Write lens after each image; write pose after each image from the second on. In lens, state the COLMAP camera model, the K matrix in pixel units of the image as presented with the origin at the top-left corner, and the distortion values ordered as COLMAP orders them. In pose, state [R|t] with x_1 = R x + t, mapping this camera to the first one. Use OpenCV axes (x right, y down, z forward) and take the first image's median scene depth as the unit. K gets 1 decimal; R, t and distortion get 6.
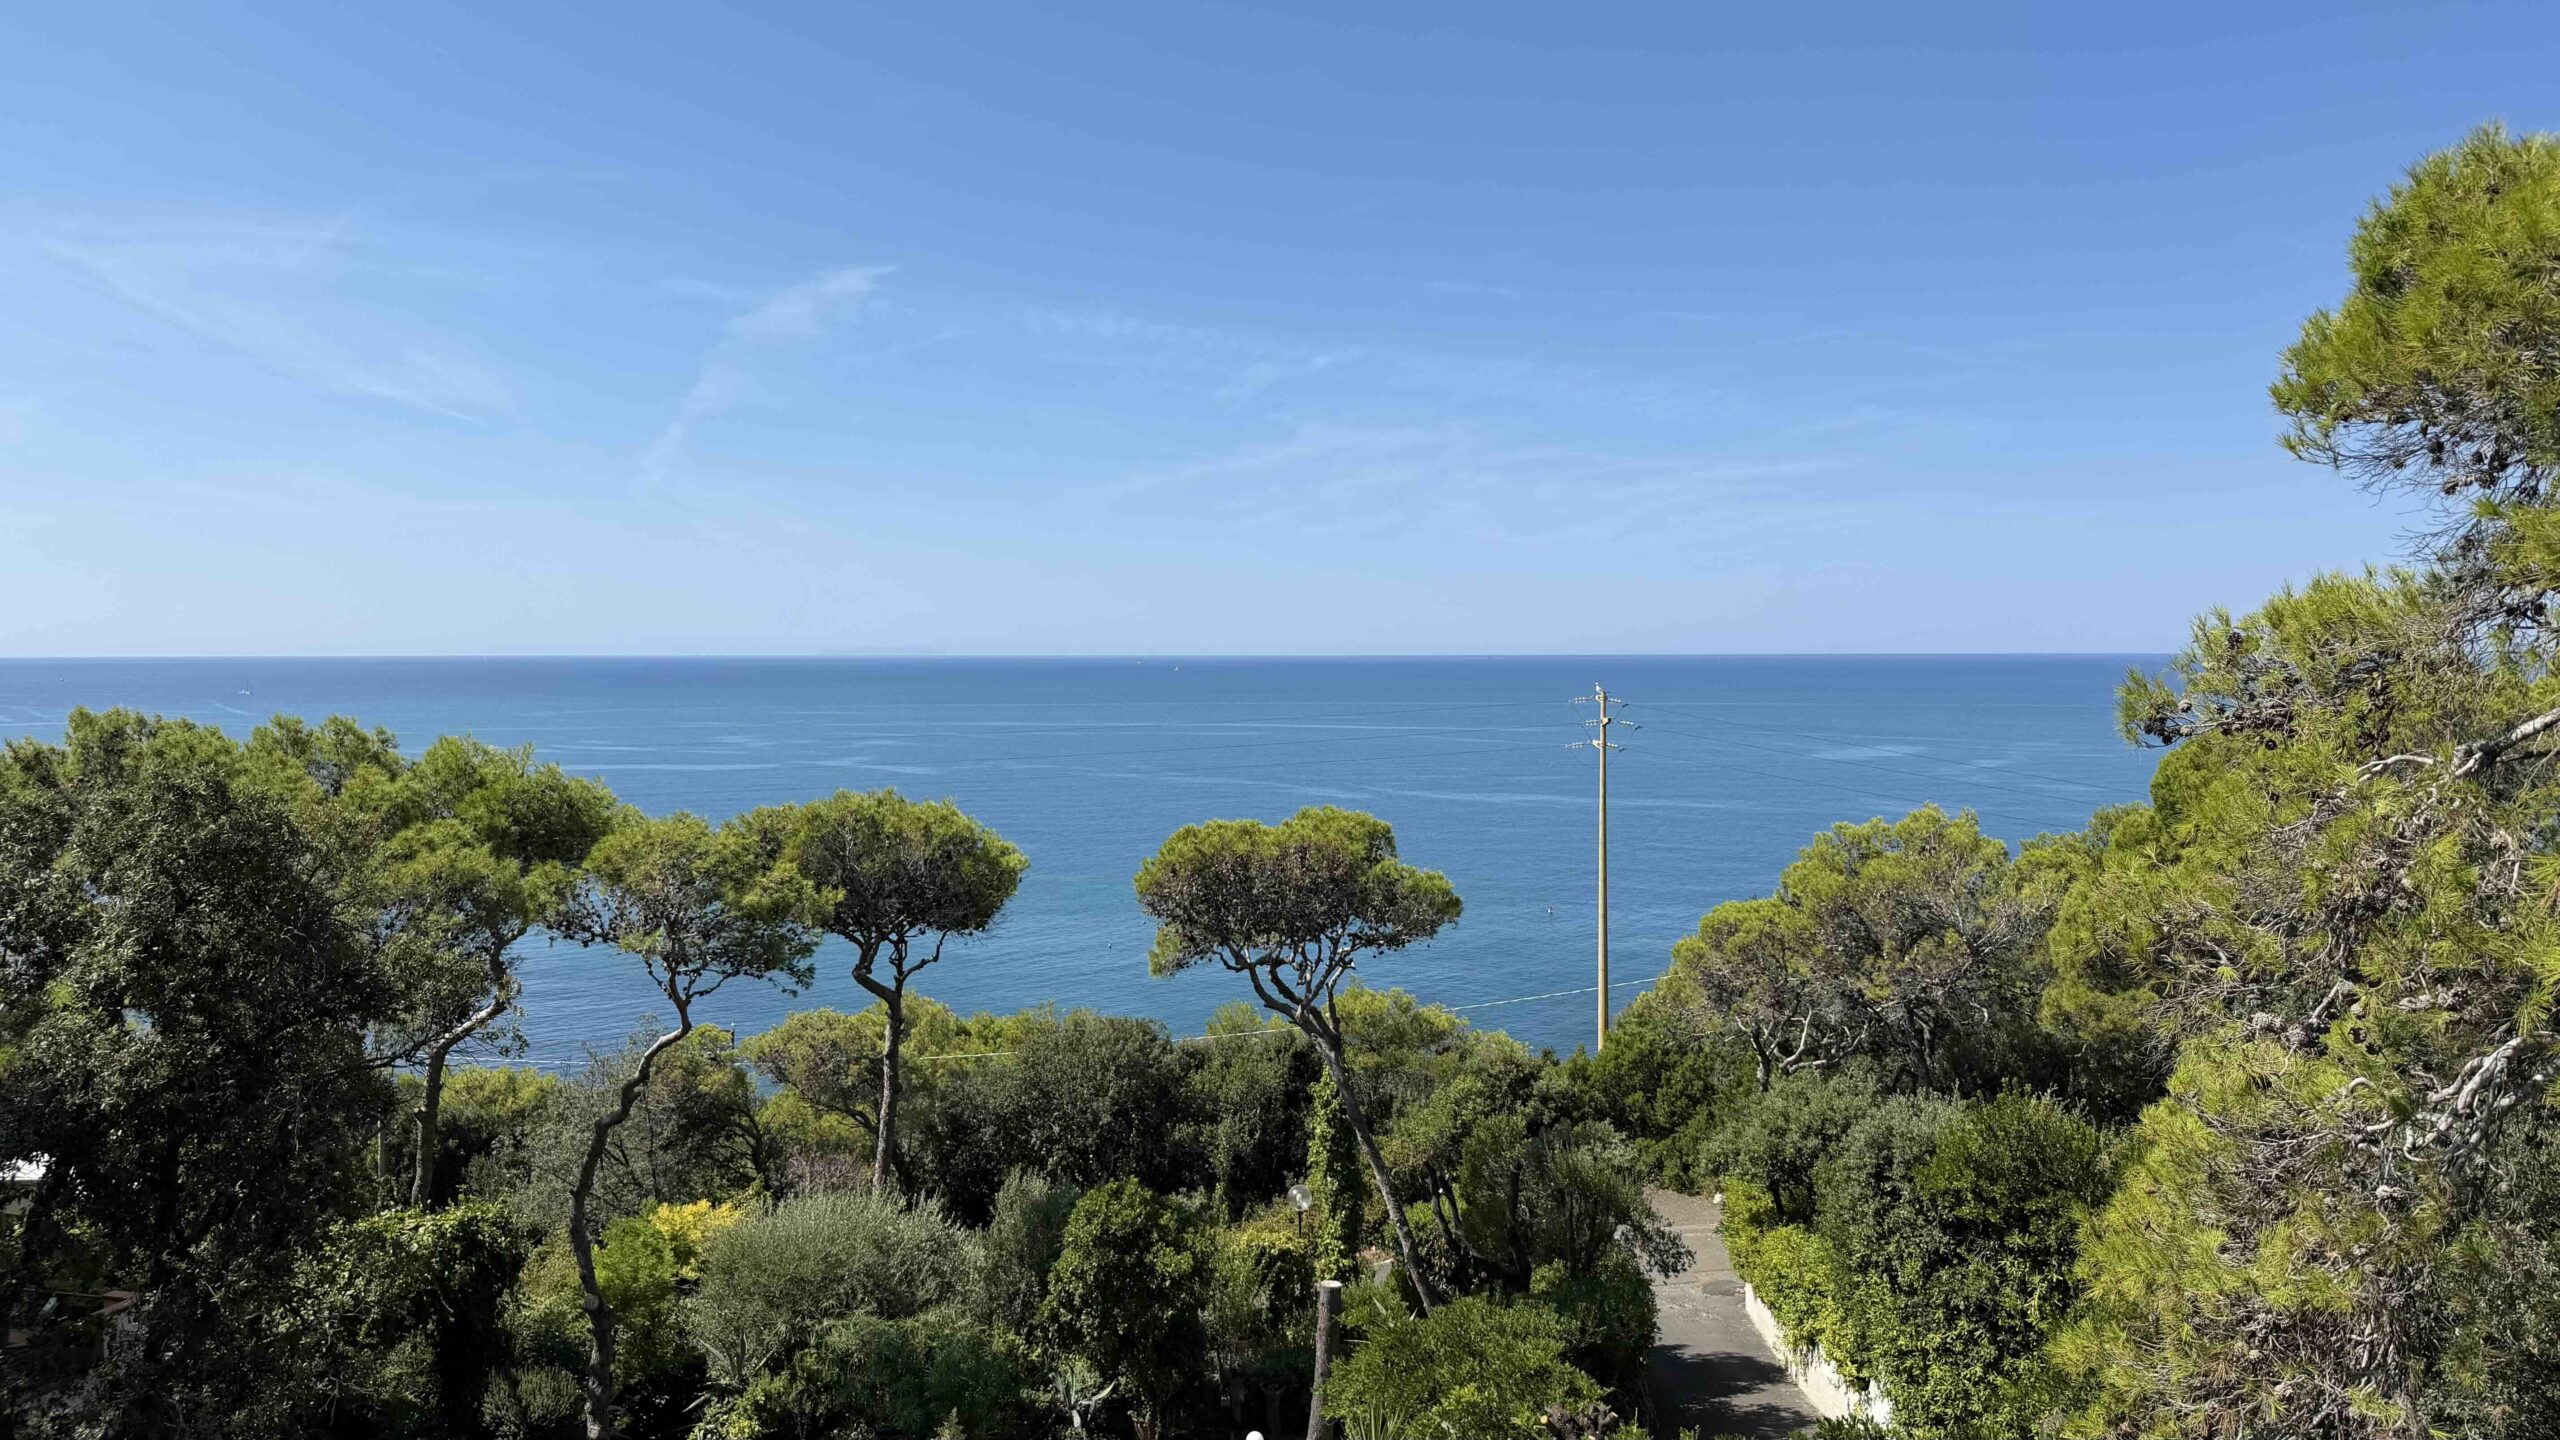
lens RADIAL K [[1790.0, 0, 1276.3], [0, 1790.0, 717.2], [0, 0, 1]] dist [0.071036, -0.094056]
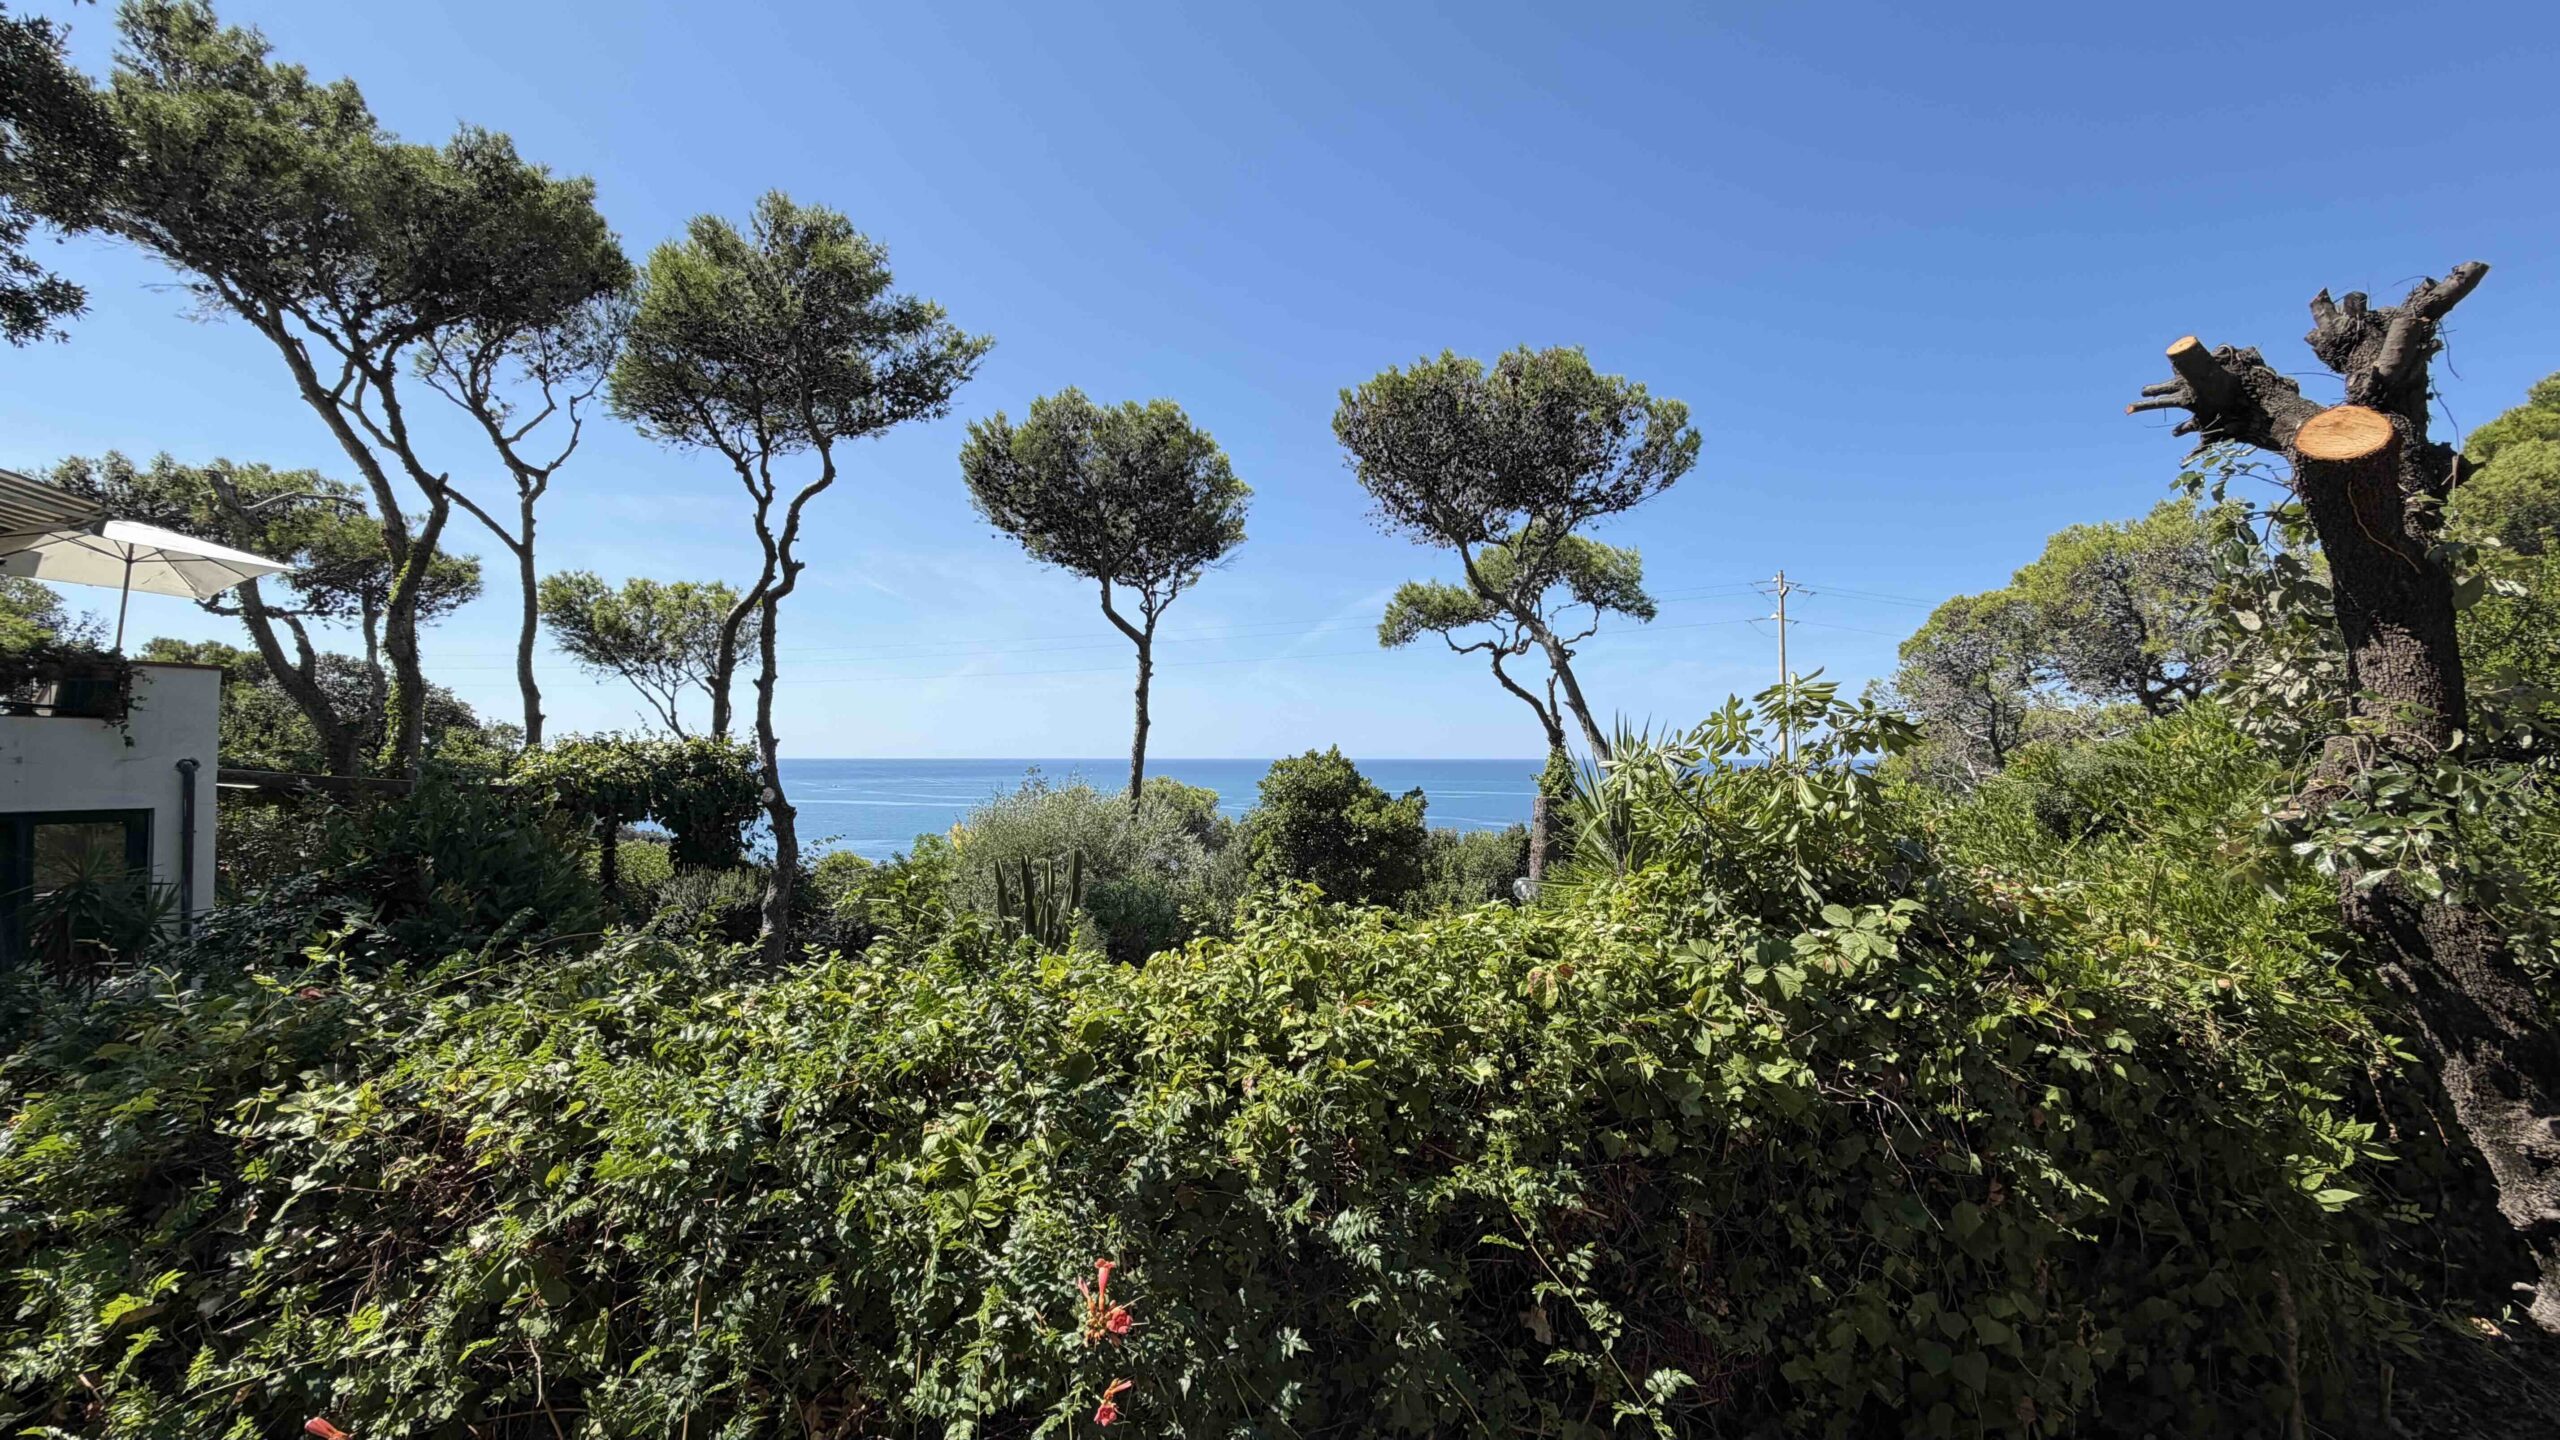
lens RADIAL K [[1018.0, 0, 1269.9], [0, 1018.0, 710.6], [0, 0, 1]] dist [-0.000303, 0.000108]
pose [[0.970017, -0.007639, -0.242919, 0.018587], [-0.012203, 0.996714, -0.080072, 0.286558], [0.242732, 0.080636, 0.966736, 0.475513]]
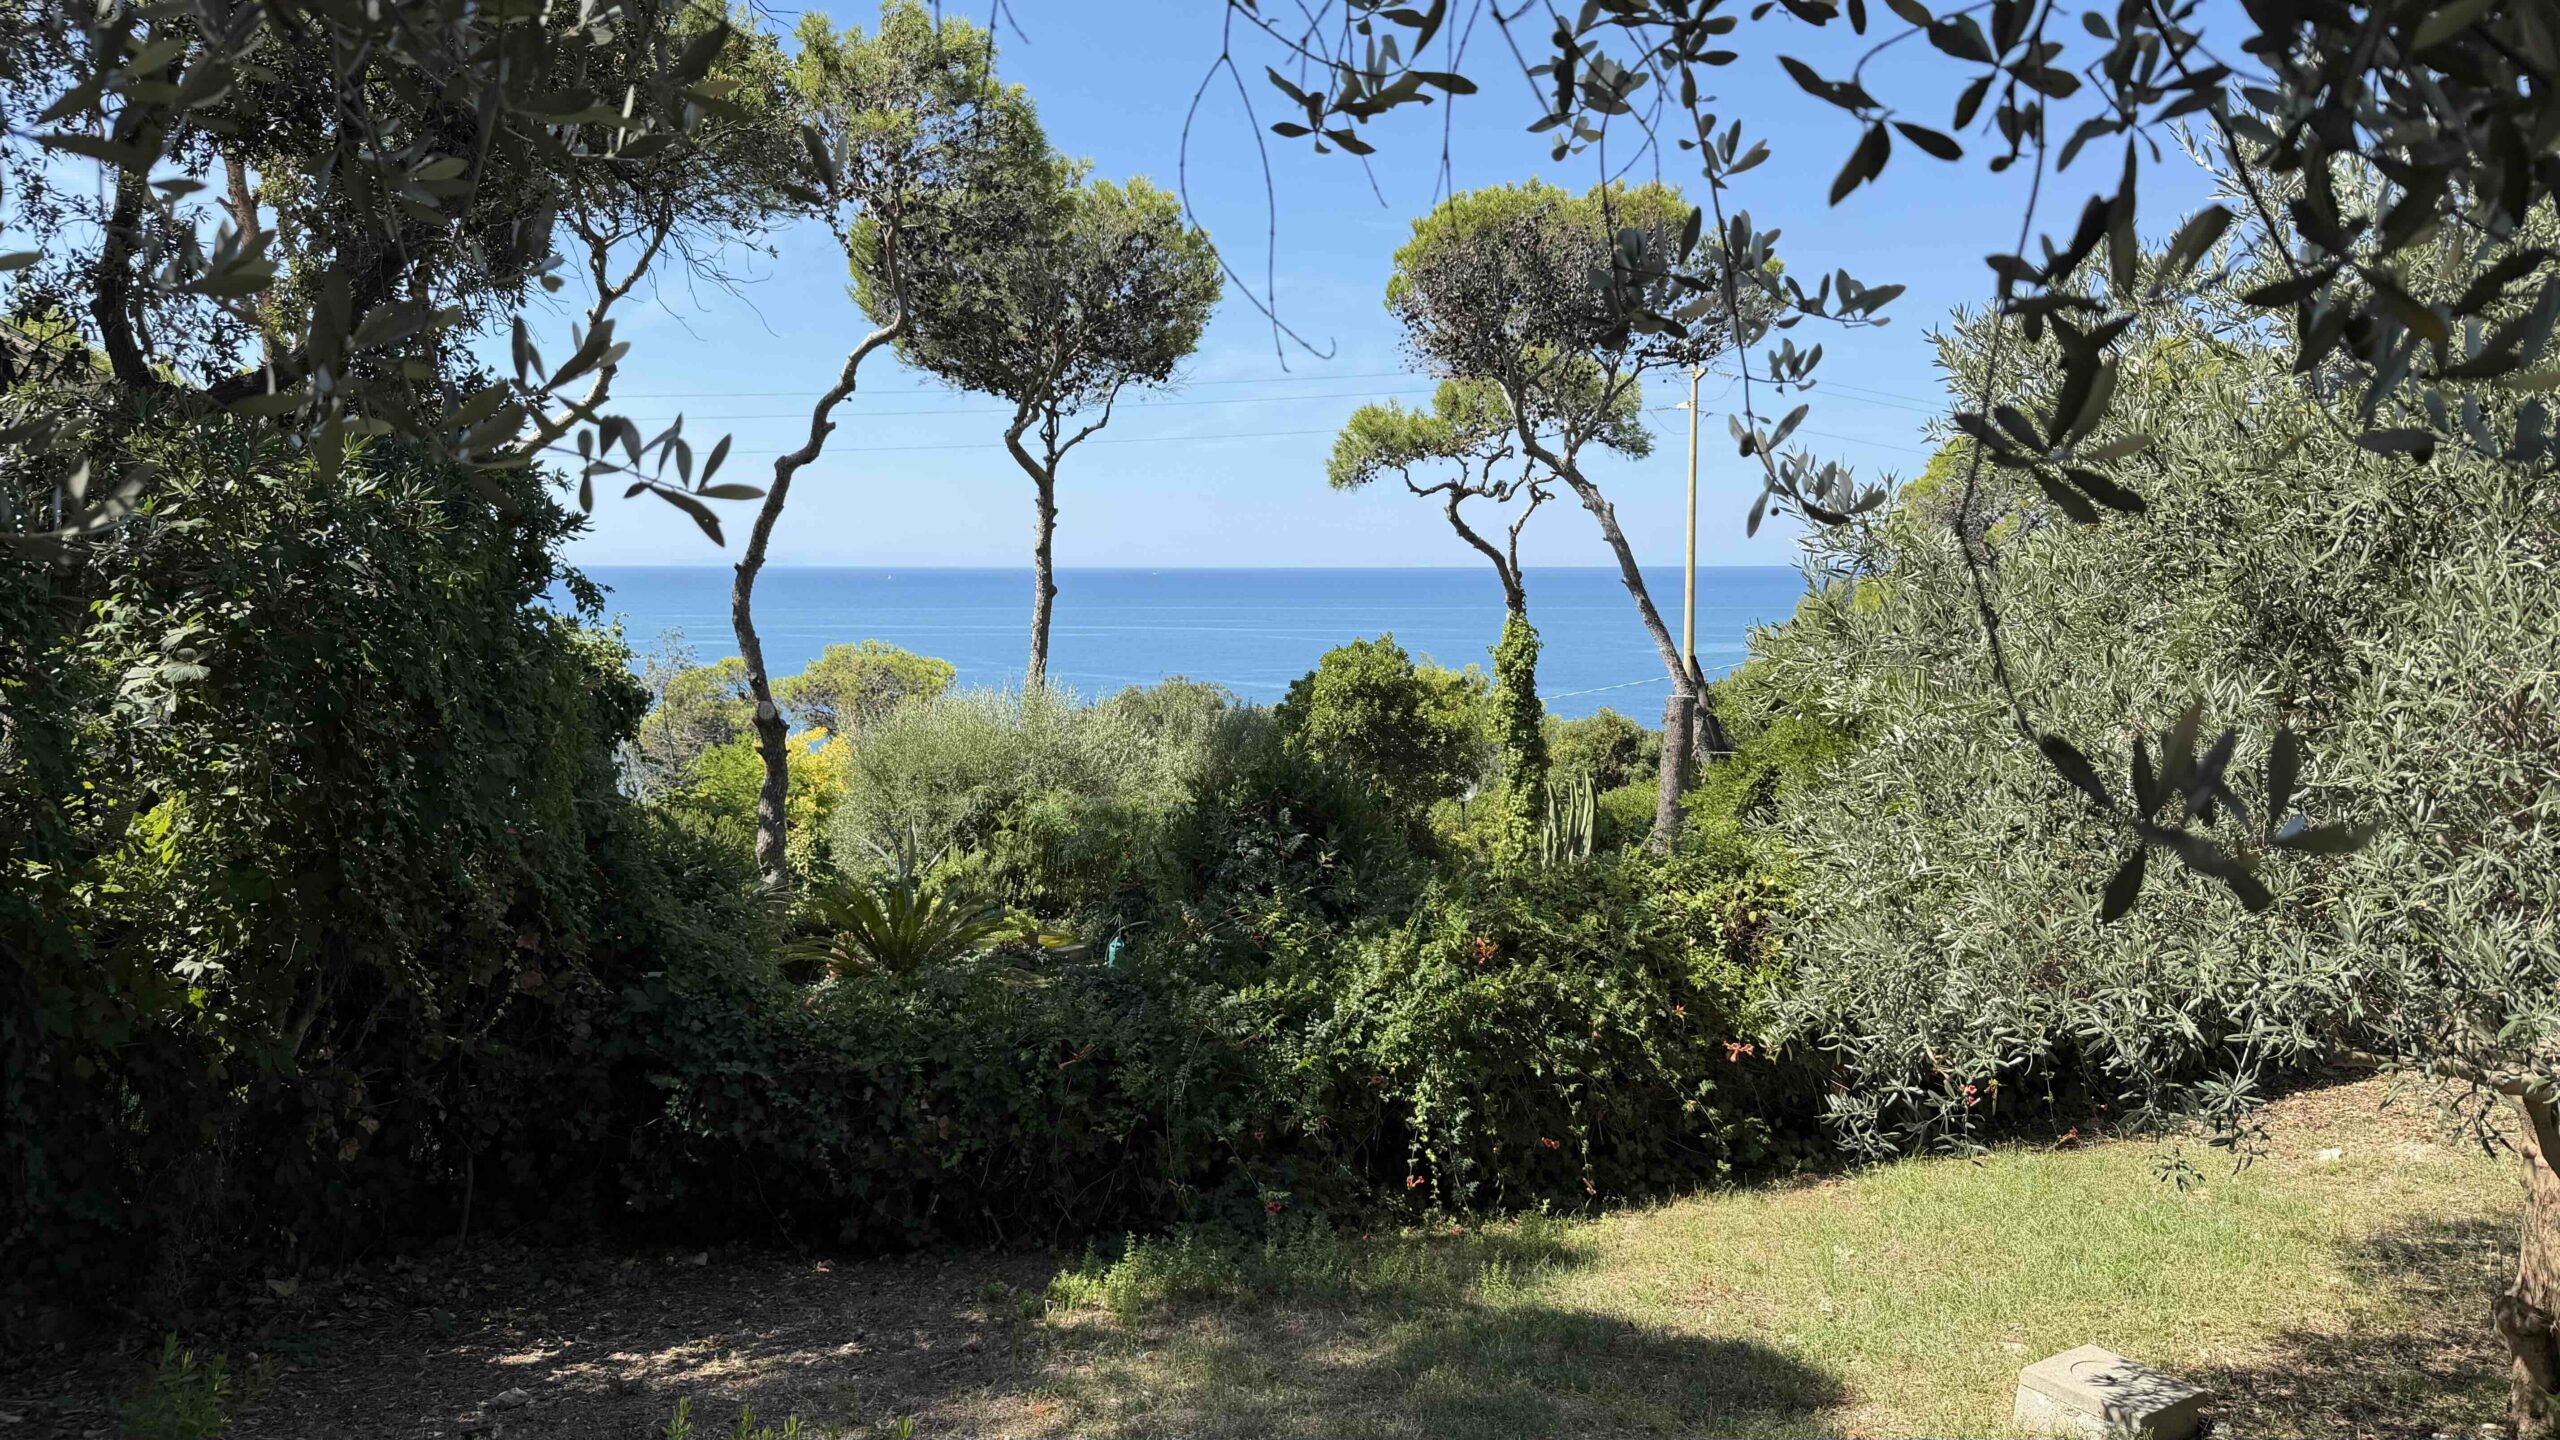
lens RADIAL K [[1790.0, 0, 1292.8], [0, 1790.0, 739.6], [0, 0, 1]] dist [0.071036, -0.094056]
pose [[0.996628, -0.006796, 0.081770, -0.193329], [0.001871, 0.998187, 0.060152, 0.260283], [-0.082031, -0.059796, 0.994834, 0.185548]]
